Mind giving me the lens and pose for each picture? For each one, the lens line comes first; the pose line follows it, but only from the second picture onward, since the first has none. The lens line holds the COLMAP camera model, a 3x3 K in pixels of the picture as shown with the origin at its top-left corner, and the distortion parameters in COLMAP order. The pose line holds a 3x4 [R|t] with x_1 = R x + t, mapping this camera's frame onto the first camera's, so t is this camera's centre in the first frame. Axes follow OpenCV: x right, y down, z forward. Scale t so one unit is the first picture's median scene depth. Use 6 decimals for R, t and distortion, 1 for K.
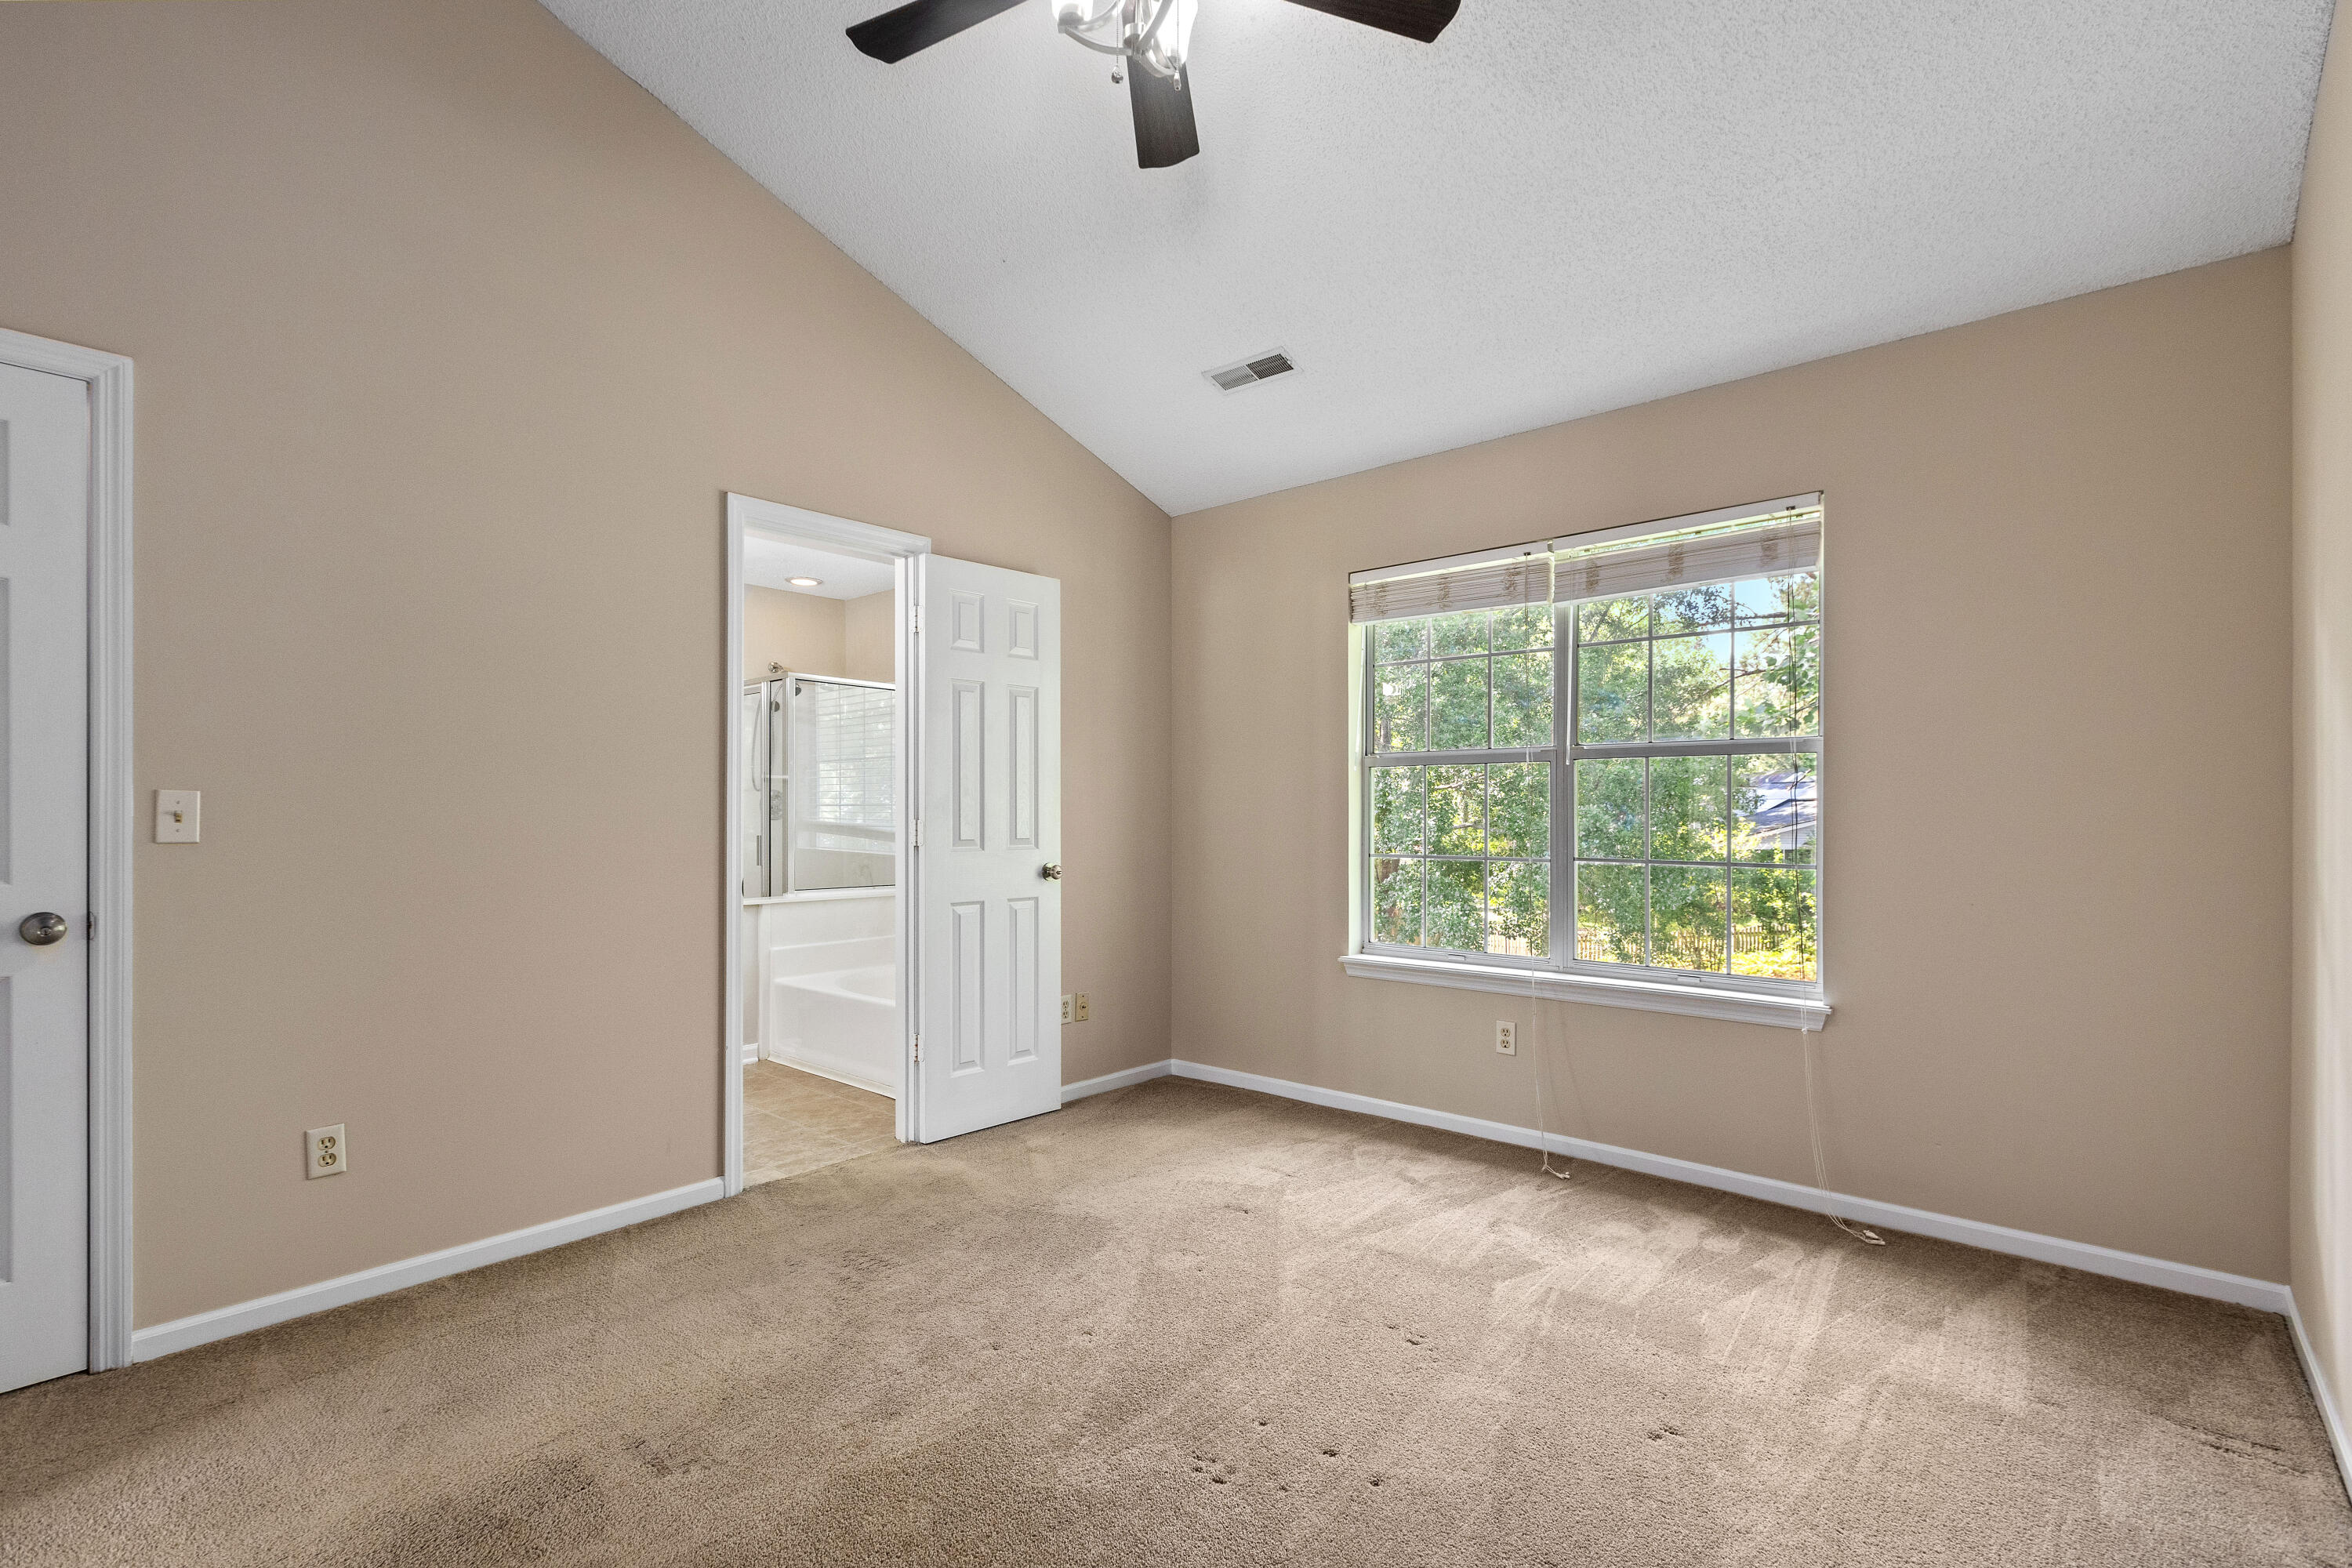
lens RADIAL K [[1070.2, 0, 1170.4], [0, 1070.2, 793.3], [0, 0, 1]] dist [0.000642, -0.000309]
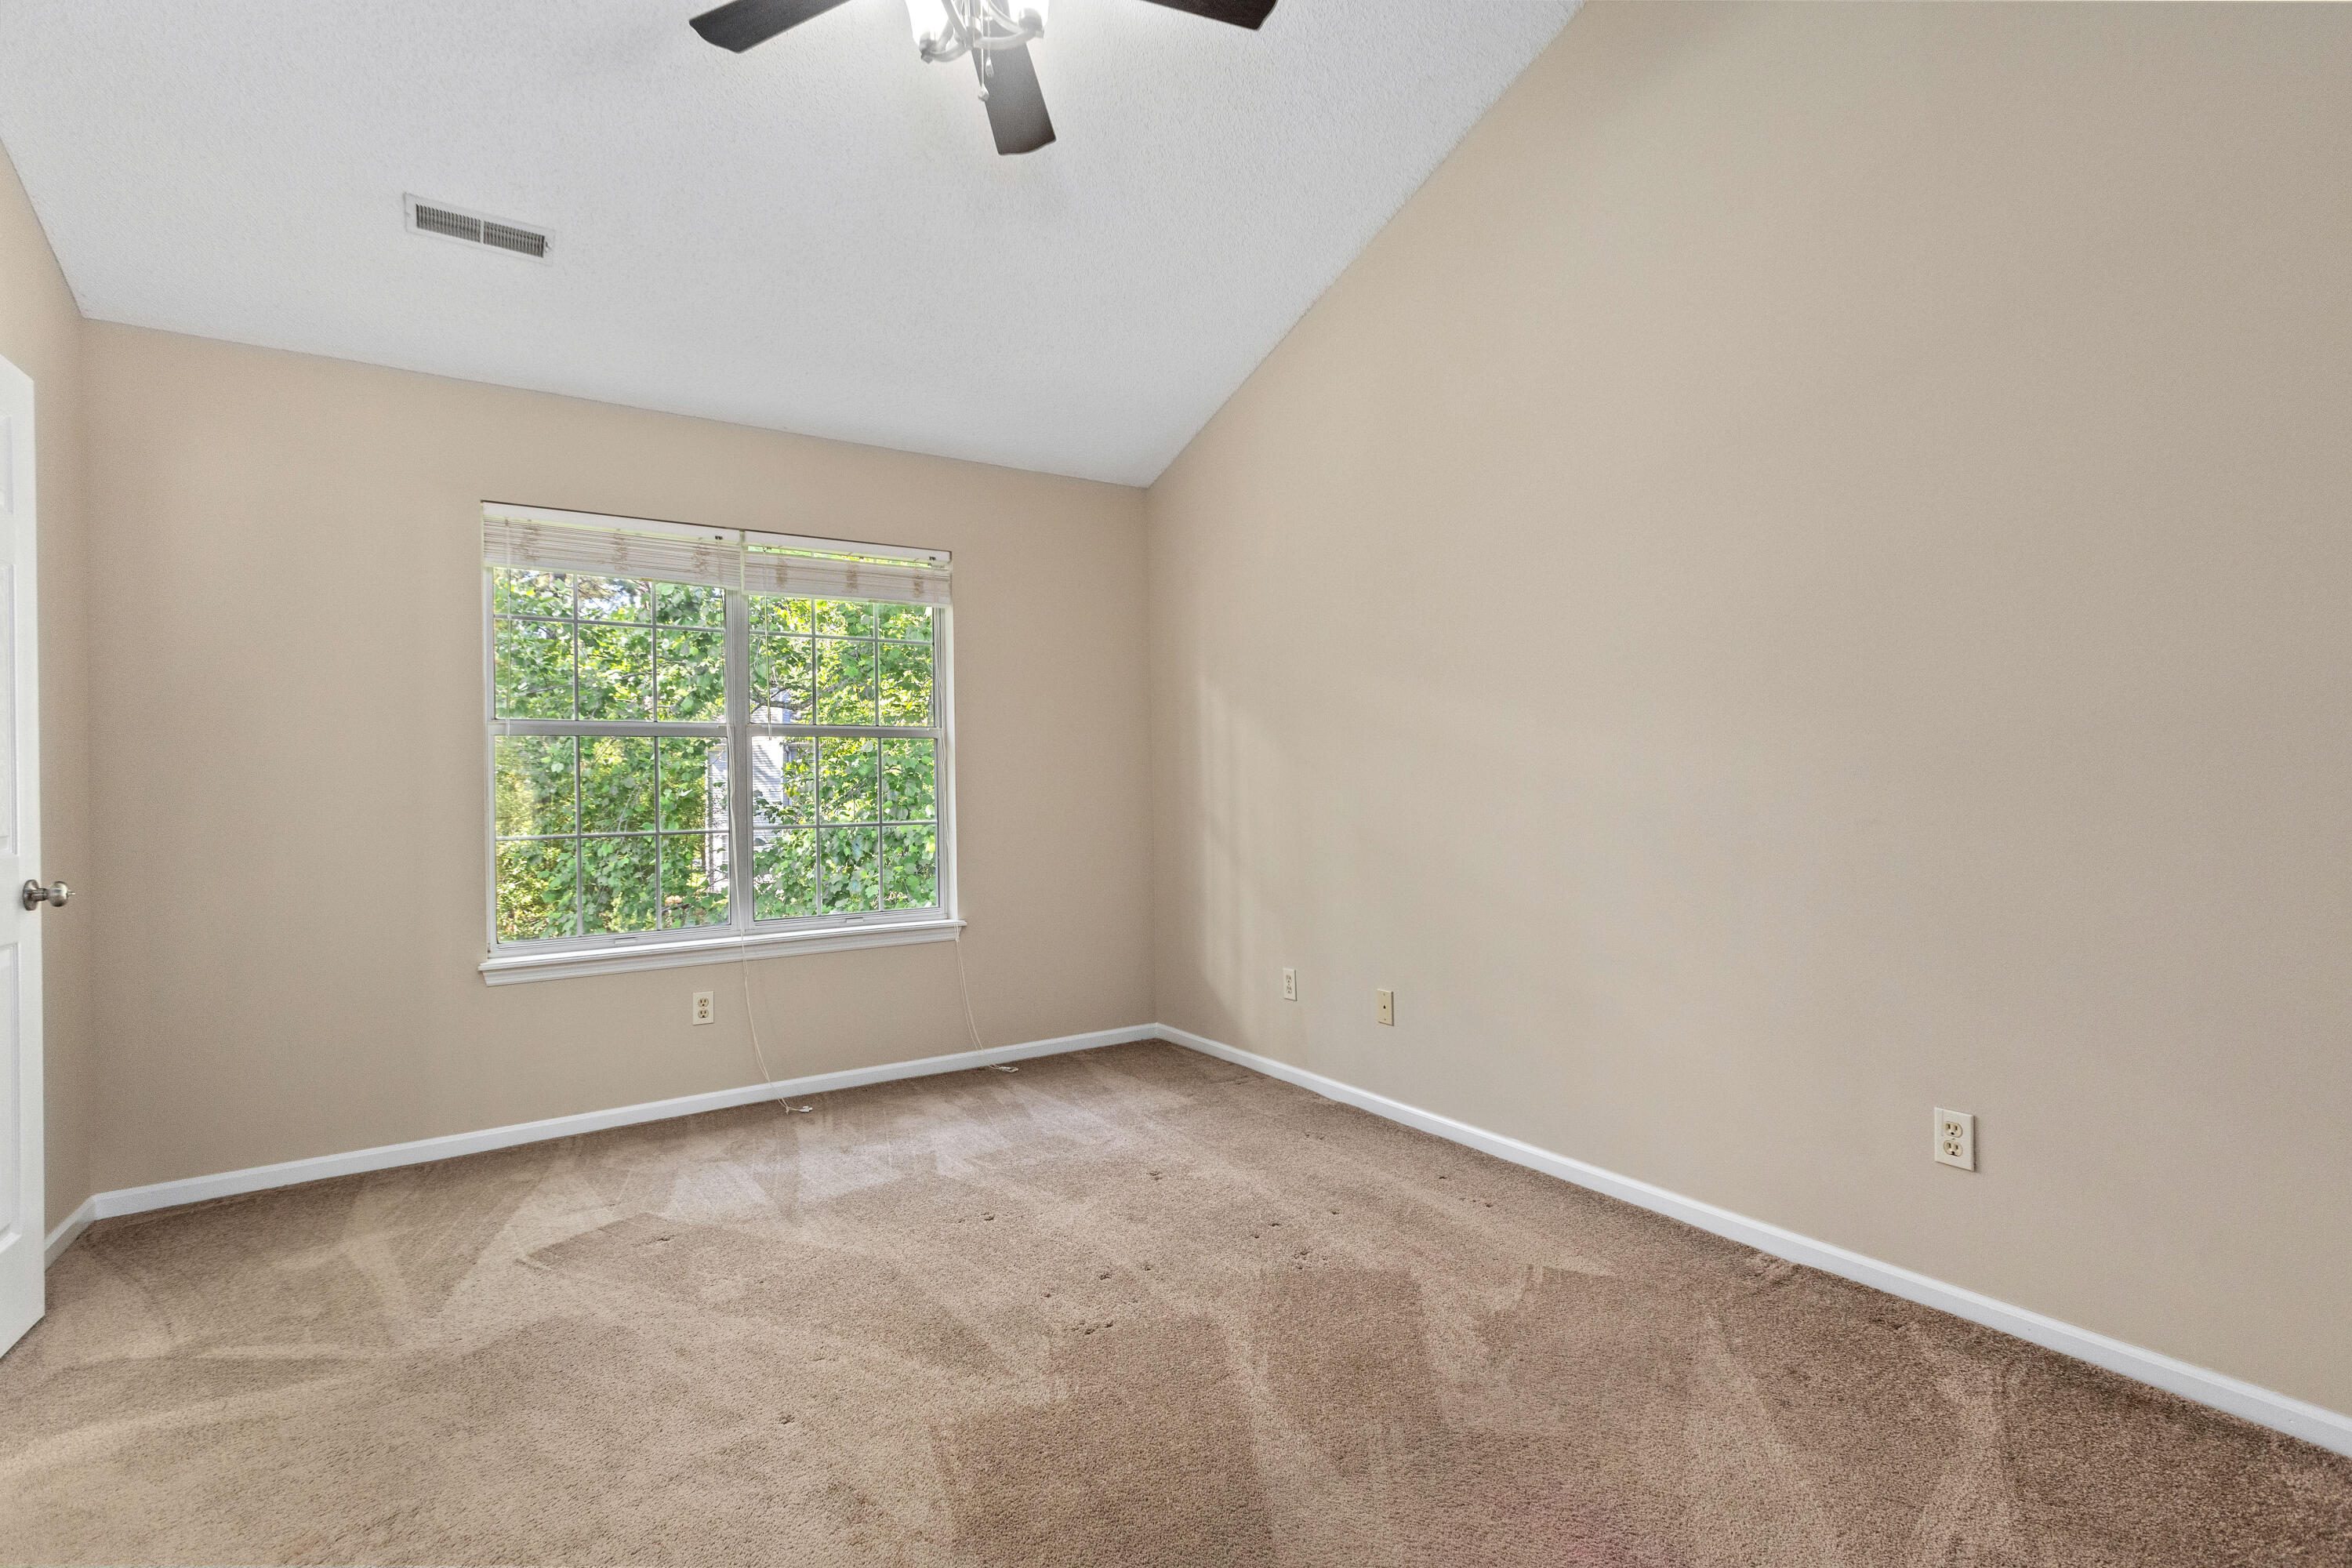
lens RADIAL K [[1066.7, 0, 1169.8], [0, 1066.7, 761.5], [0, 0, 1]] dist [0.001991, 0.000043]
pose [[0.262276, 0.020959, 0.964765, -0.563935], [0.003251, 0.999739, -0.022603, 0.019901], [-0.964988, 0.009065, 0.262139, 0.313966]]
